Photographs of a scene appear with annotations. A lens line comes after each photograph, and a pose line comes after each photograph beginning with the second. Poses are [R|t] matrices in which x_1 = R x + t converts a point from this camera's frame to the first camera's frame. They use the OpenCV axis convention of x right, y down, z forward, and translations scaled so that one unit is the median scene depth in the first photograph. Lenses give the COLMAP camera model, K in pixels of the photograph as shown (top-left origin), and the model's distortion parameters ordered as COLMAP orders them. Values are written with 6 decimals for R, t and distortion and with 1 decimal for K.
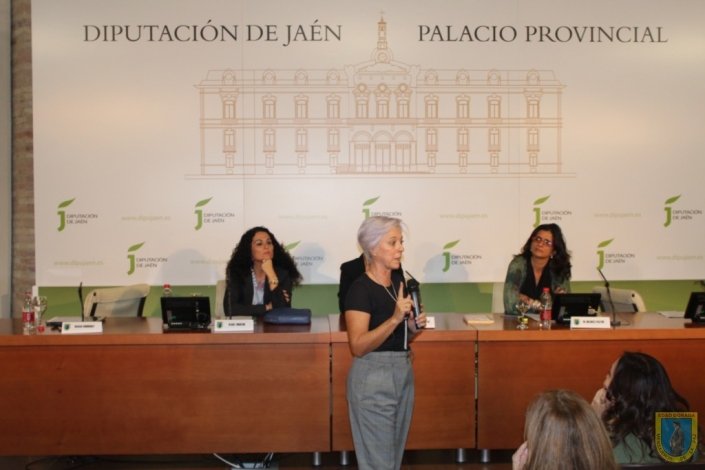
lens RADIAL K [[697.2, 0, 364.3], [0, 697.2, 250.9], [0, 0, 1]] dist [-0.013976, -0.003464]
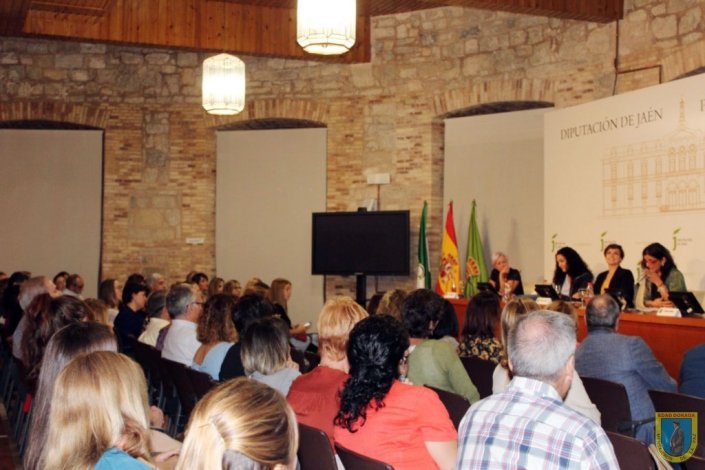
lens RADIAL K [[986.3, 0, 352.5], [0, 986.3, 235.0], [0, 0, 1]] dist [-0.041714, 0.097903]
pose [[0.338135, -0.015670, -0.940967, 1.638310], [-0.023688, 0.999403, -0.025155, 0.001276], [0.940799, 0.030796, 0.337562, -0.269180]]
